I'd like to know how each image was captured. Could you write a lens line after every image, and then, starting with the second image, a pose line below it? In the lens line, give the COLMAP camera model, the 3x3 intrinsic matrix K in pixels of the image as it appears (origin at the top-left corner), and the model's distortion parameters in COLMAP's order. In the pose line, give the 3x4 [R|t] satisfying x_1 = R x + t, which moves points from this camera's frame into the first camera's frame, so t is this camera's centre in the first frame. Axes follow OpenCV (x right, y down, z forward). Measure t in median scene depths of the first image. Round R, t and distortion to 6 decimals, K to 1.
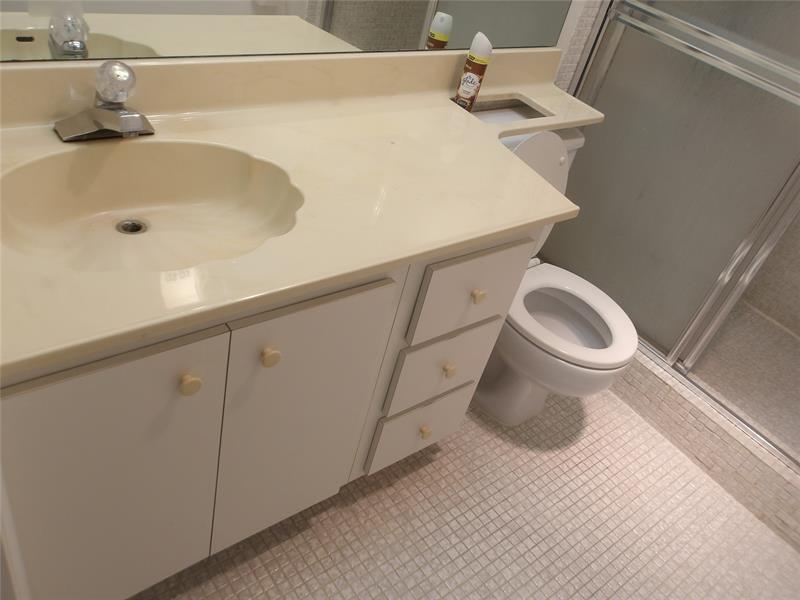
lens RADIAL K [[660.4, 0, 400.0], [0, 660.4, 300.0], [0, 0, 1]] dist [0.007684, 0.004032]
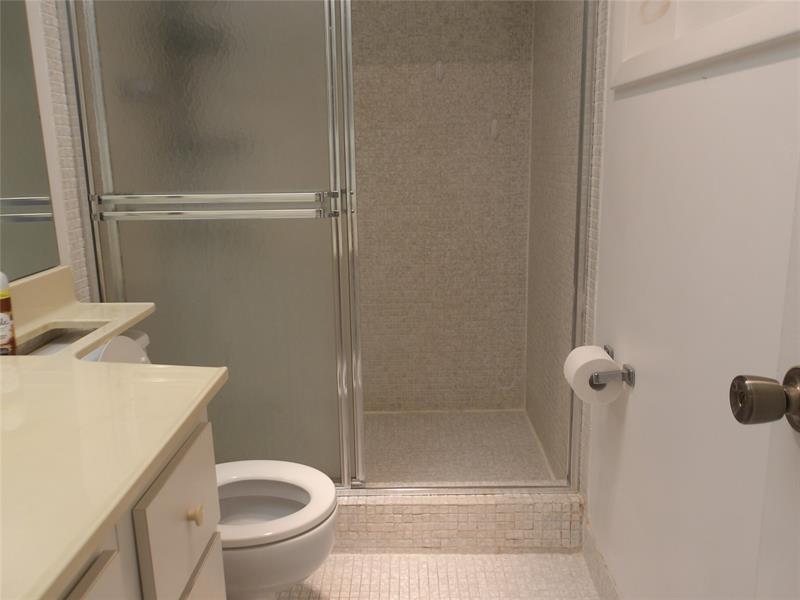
lens RADIAL K [[660.4, 0, 400.0], [0, 660.4, 300.0], [0, 0, 1]] dist [0.007684, 0.004032]
pose [[0.605408, -0.392552, 0.692375, -0.120343], [0.603118, 0.793903, -0.077248, -0.001640], [-0.519355, 0.464351, 0.717391, 0.144067]]
